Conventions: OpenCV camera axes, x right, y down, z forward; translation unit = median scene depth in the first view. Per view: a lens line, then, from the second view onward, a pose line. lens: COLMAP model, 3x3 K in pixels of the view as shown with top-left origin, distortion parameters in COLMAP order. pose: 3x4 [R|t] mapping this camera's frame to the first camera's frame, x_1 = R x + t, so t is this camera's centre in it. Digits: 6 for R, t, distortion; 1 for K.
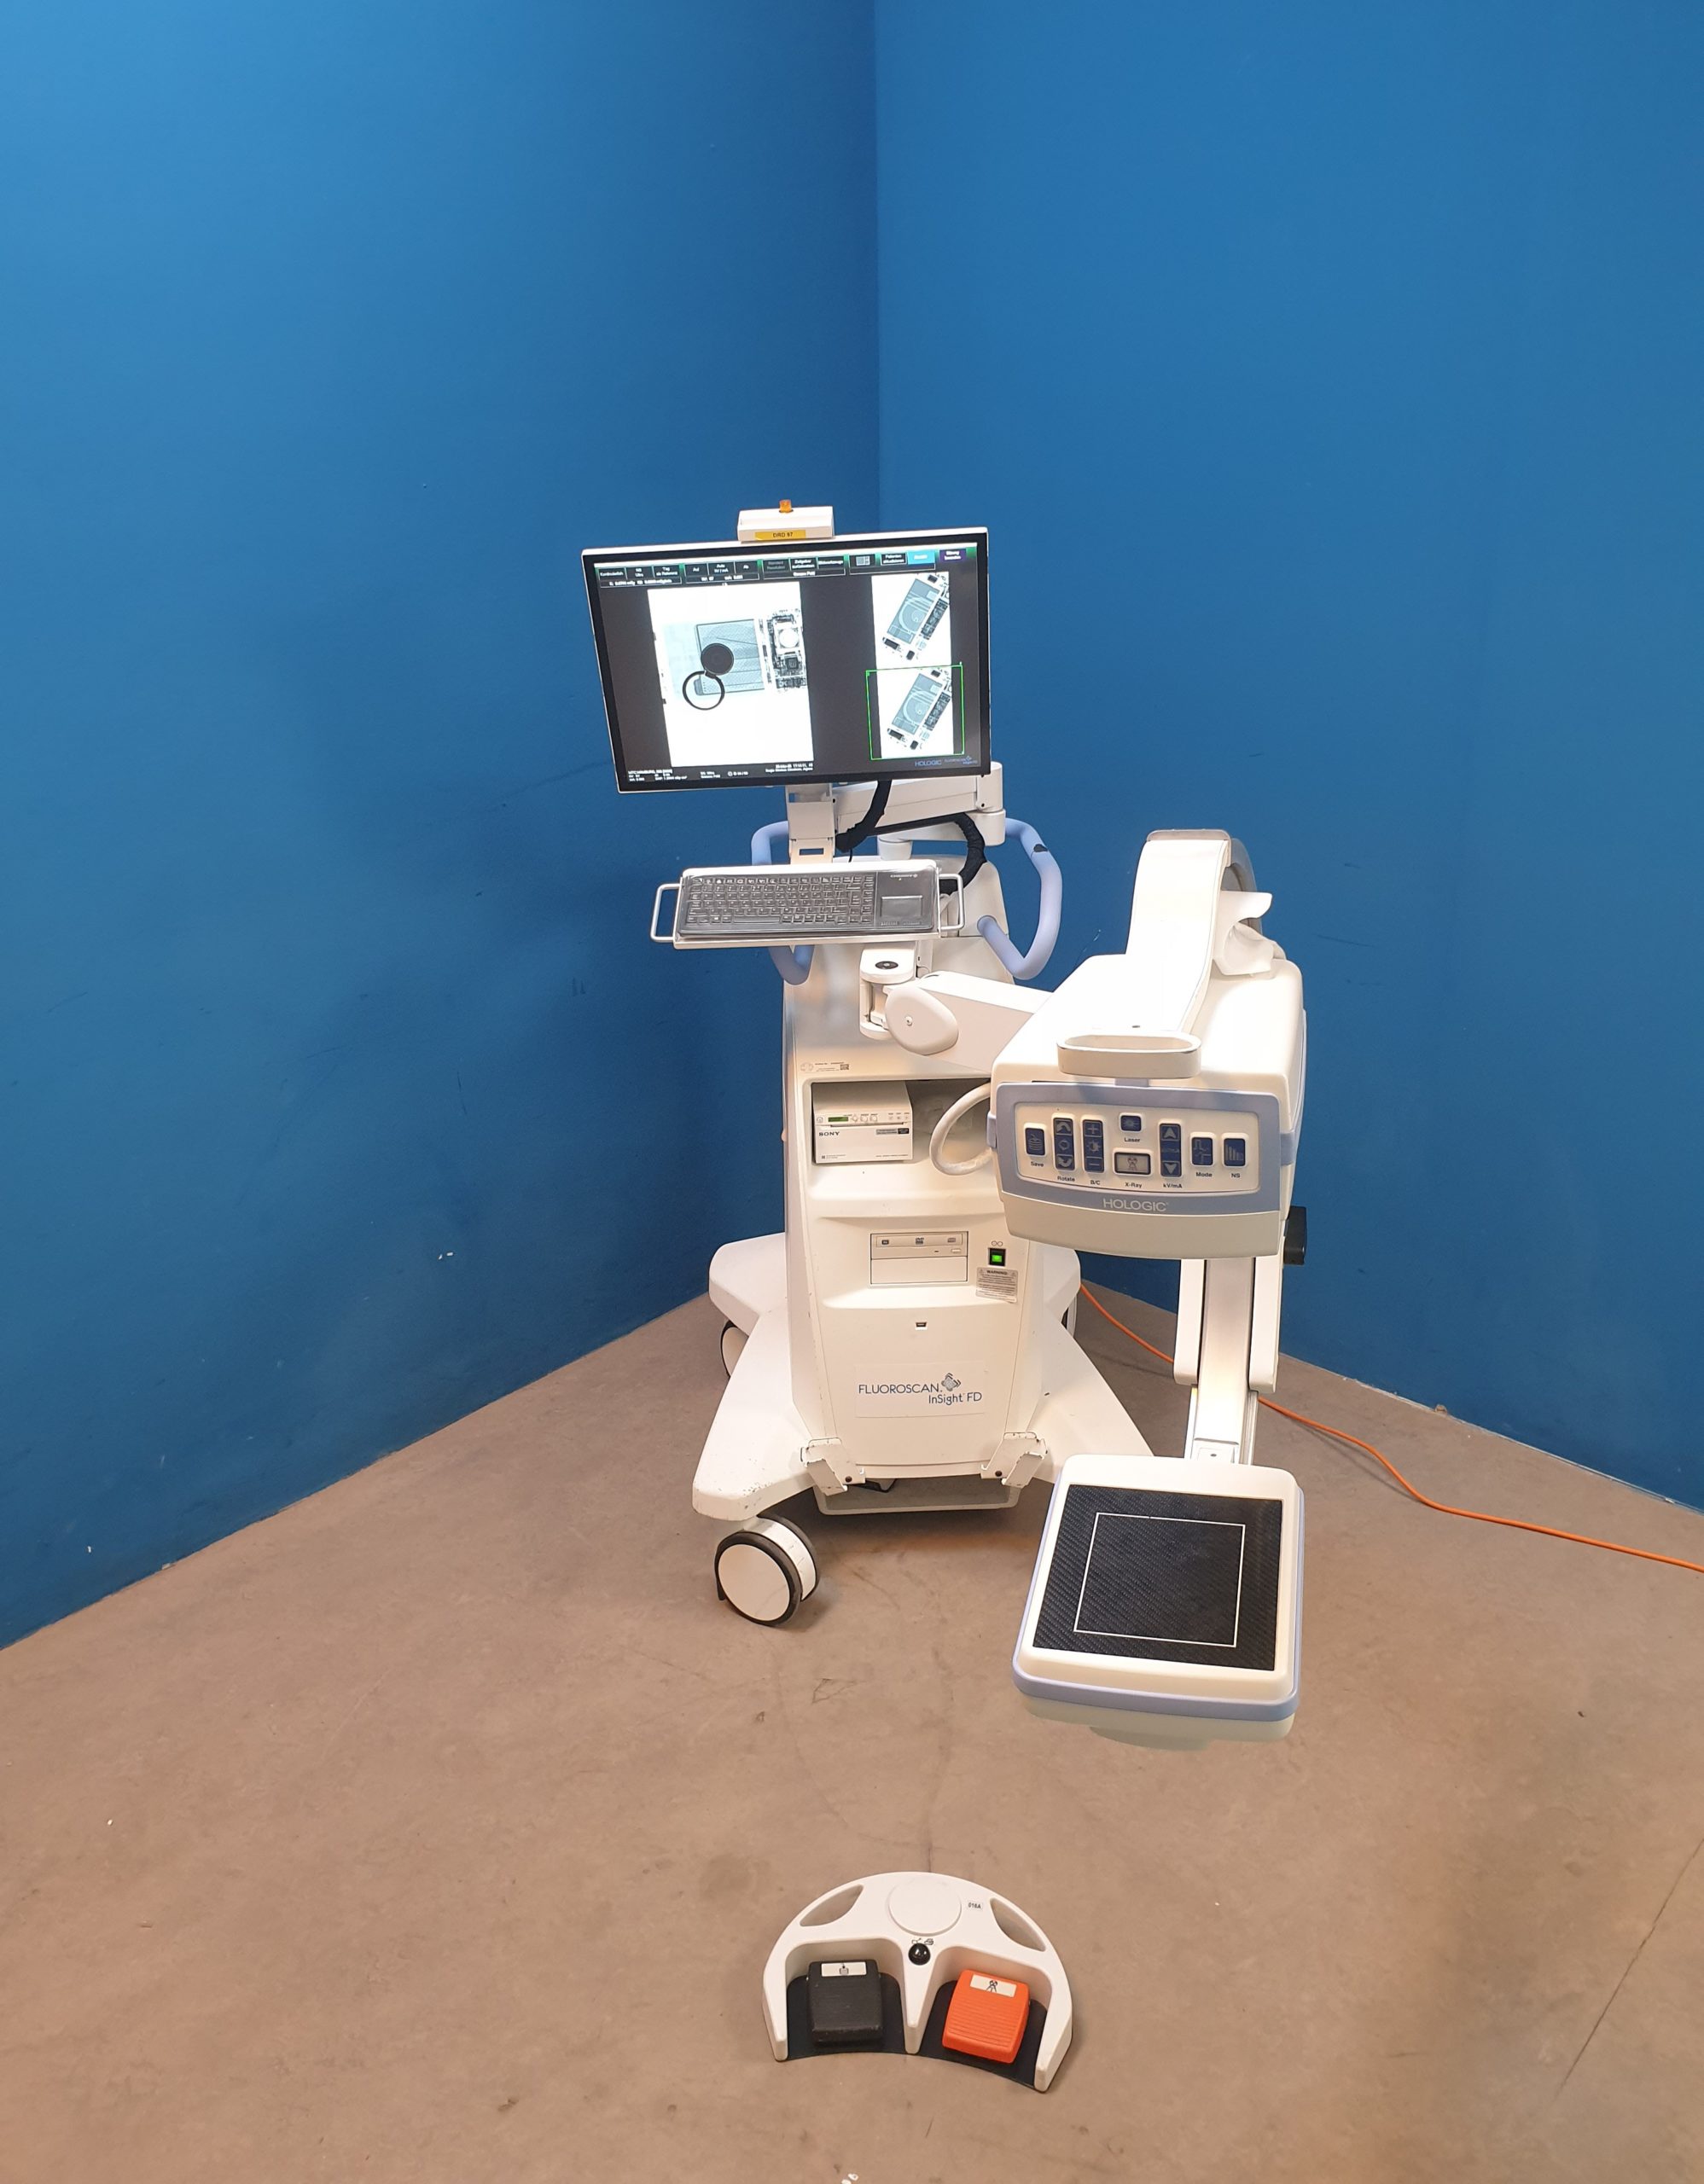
lens RADIAL K [[1775.2, 0, 867.3], [0, 1775.2, 1056.4], [0, 0, 1]] dist [0.013069, 0.003059]
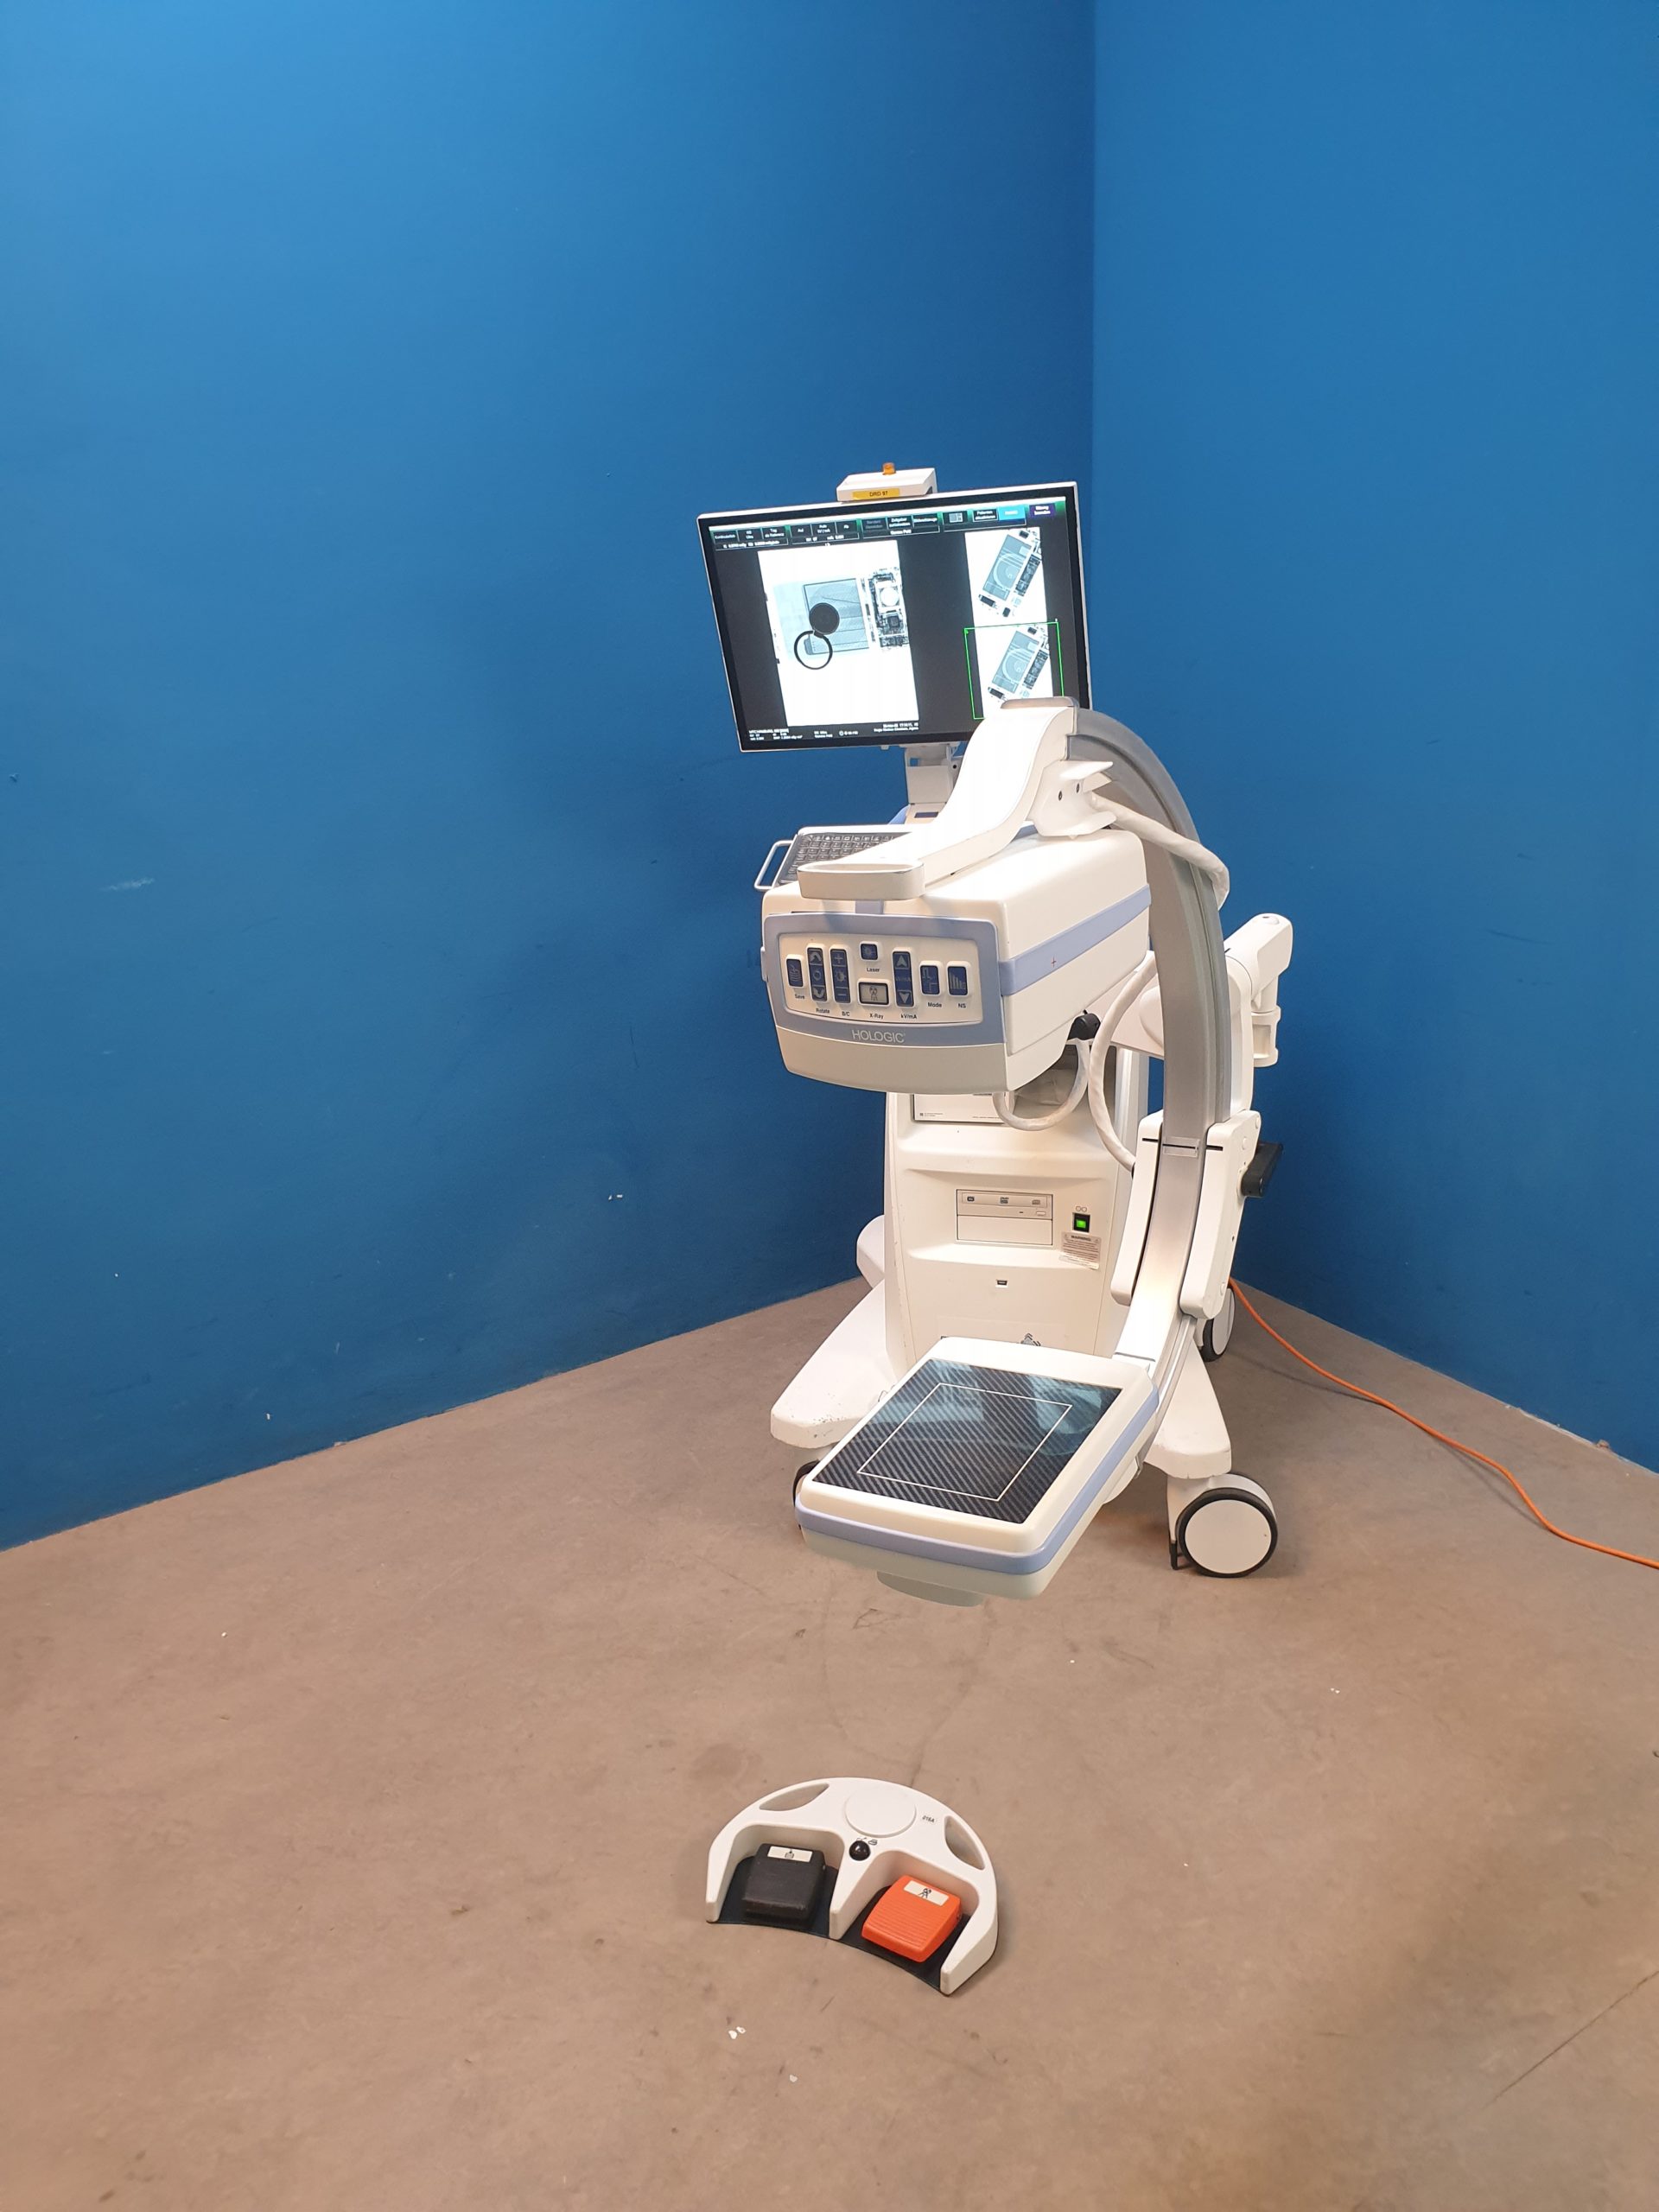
lens RADIAL K [[1737.6, 0, 850.9], [0, 1737.6, 1116.5], [0, 0, 1]] dist [-0.021864, 0.051415]
pose [[0.965714, 0.062756, -0.251909, 0.208390], [-0.065515, 0.997848, -0.002570, 0.071264], [0.251206, 0.018985, 0.967748, 0.020945]]
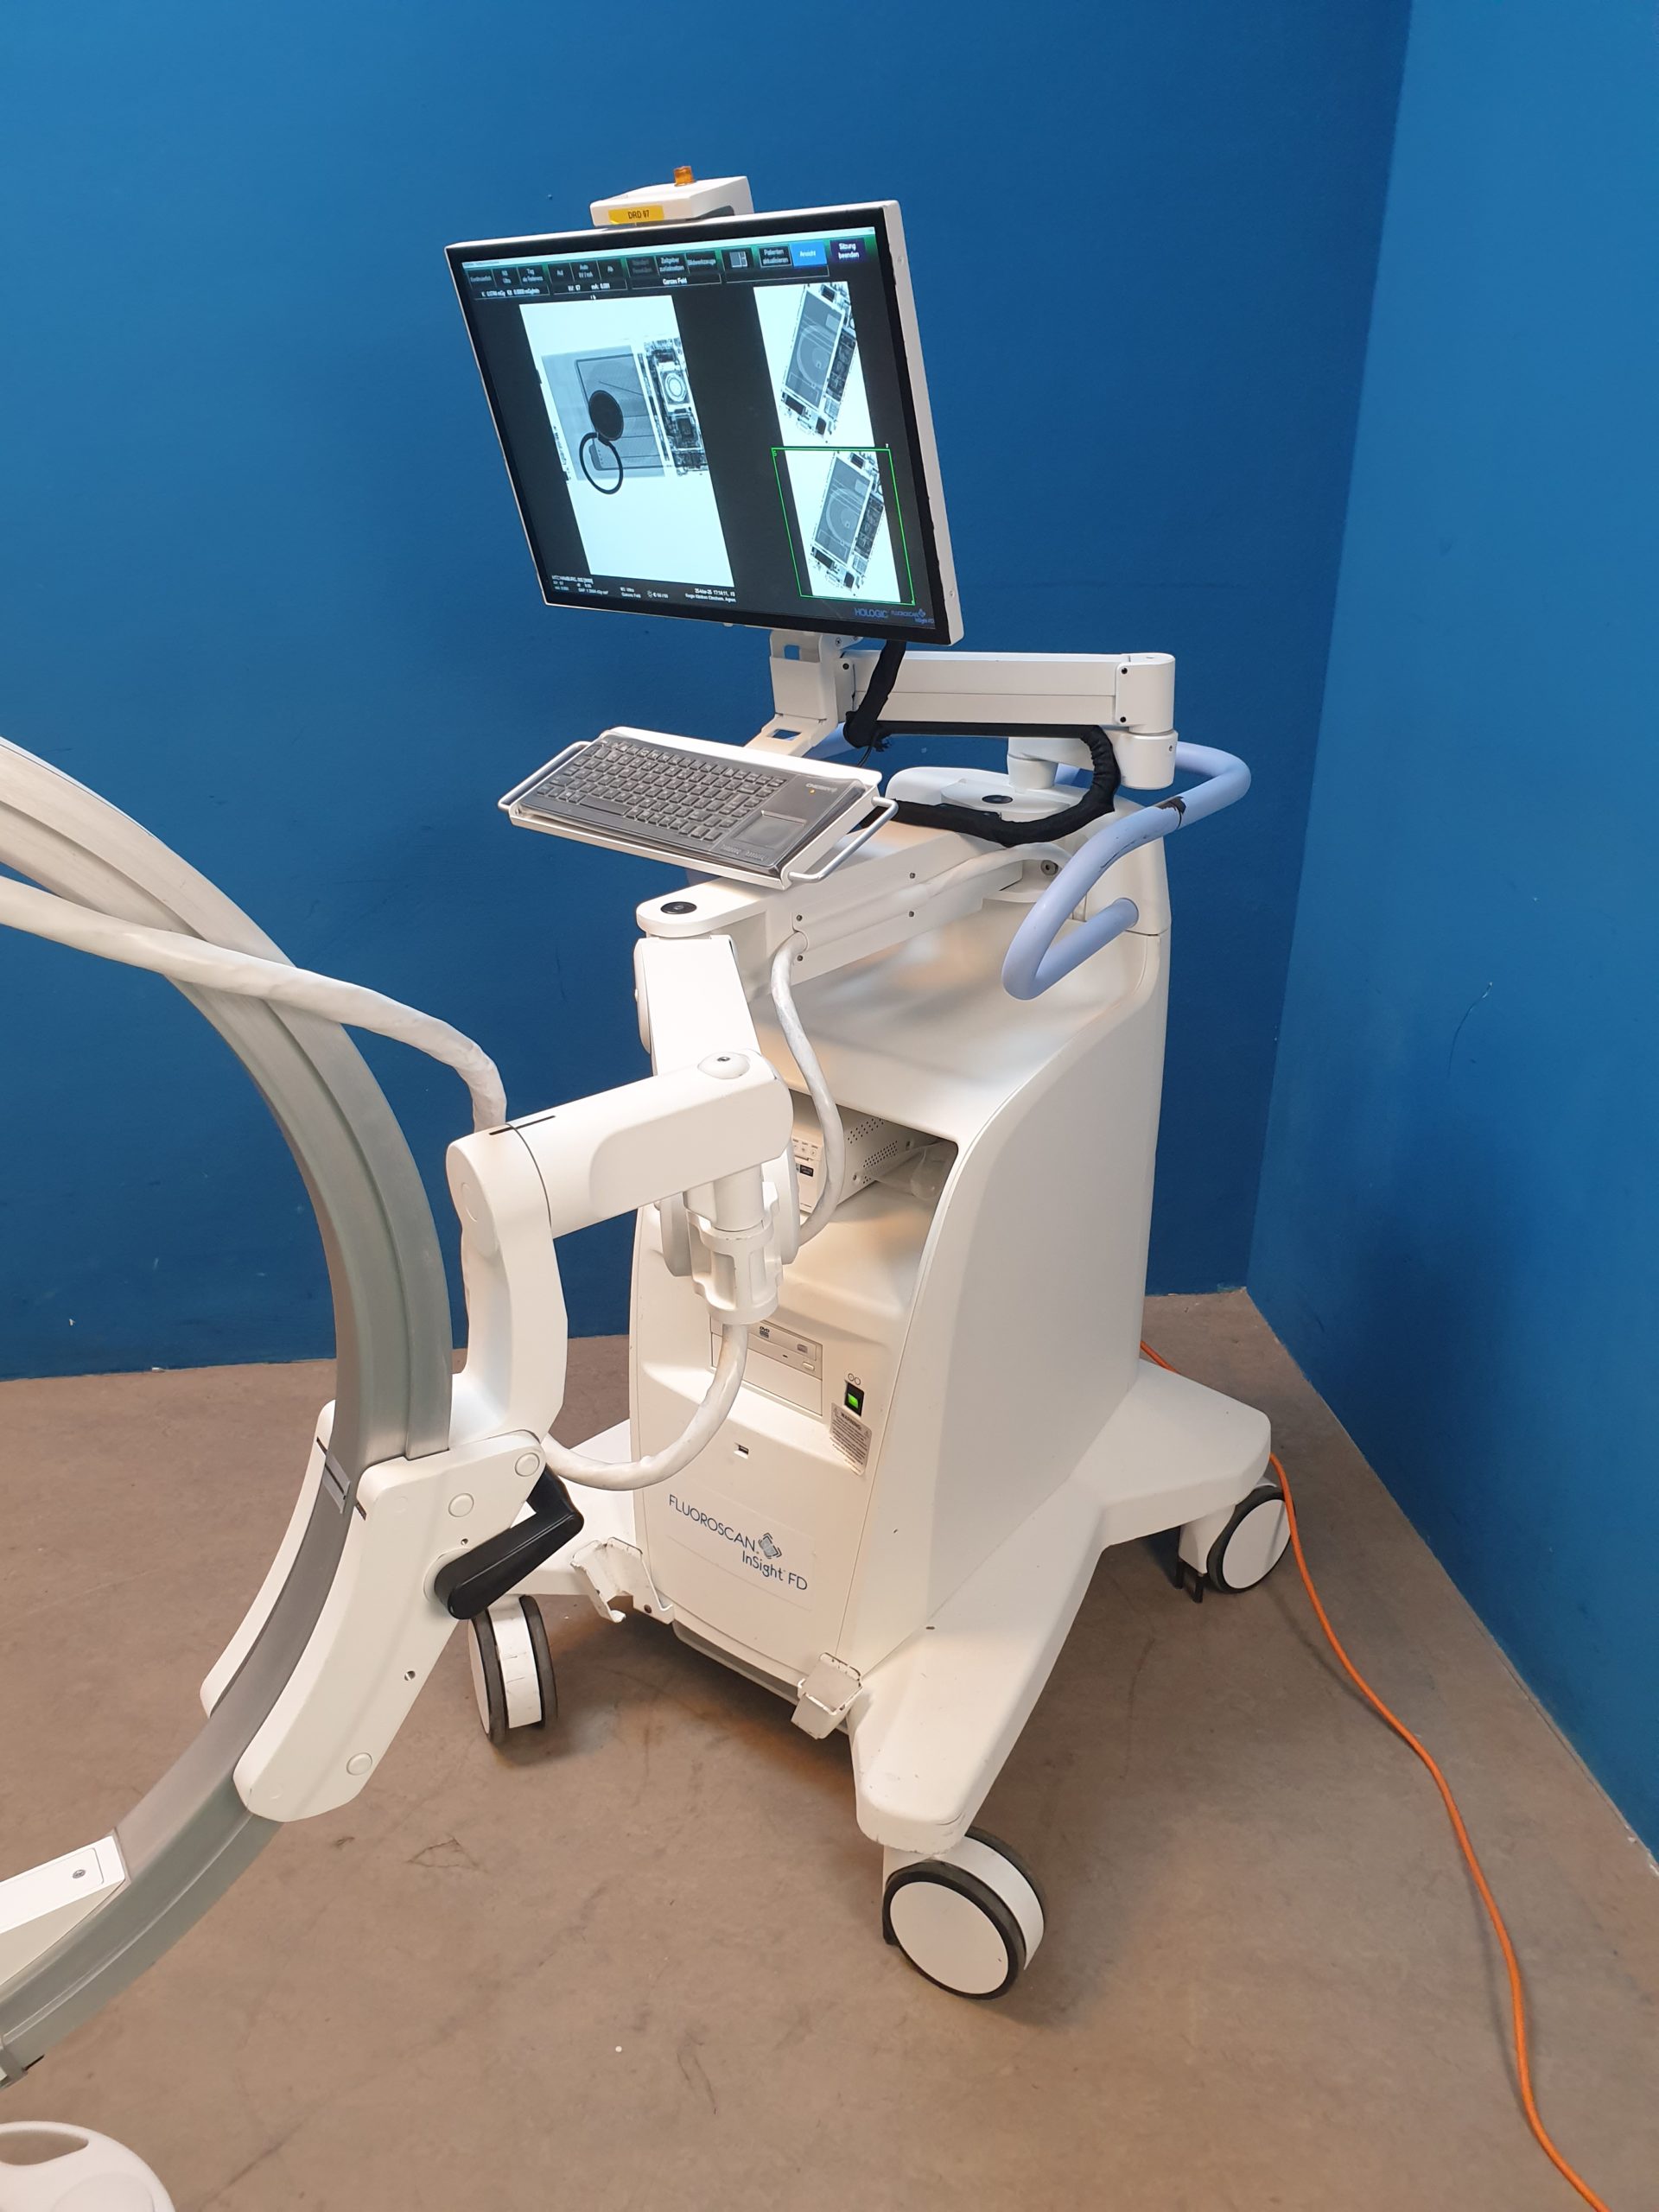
lens RADIAL K [[1737.6, 0, 850.0], [0, 1737.6, 1086.1], [0, 0, 1]] dist [-0.021864, 0.051415]
pose [[0.771240, 0.278883, -0.572200, 0.444683], [-0.243914, 0.959780, 0.139024, -0.093080], [0.587958, 0.032347, 0.808244, 0.530129]]
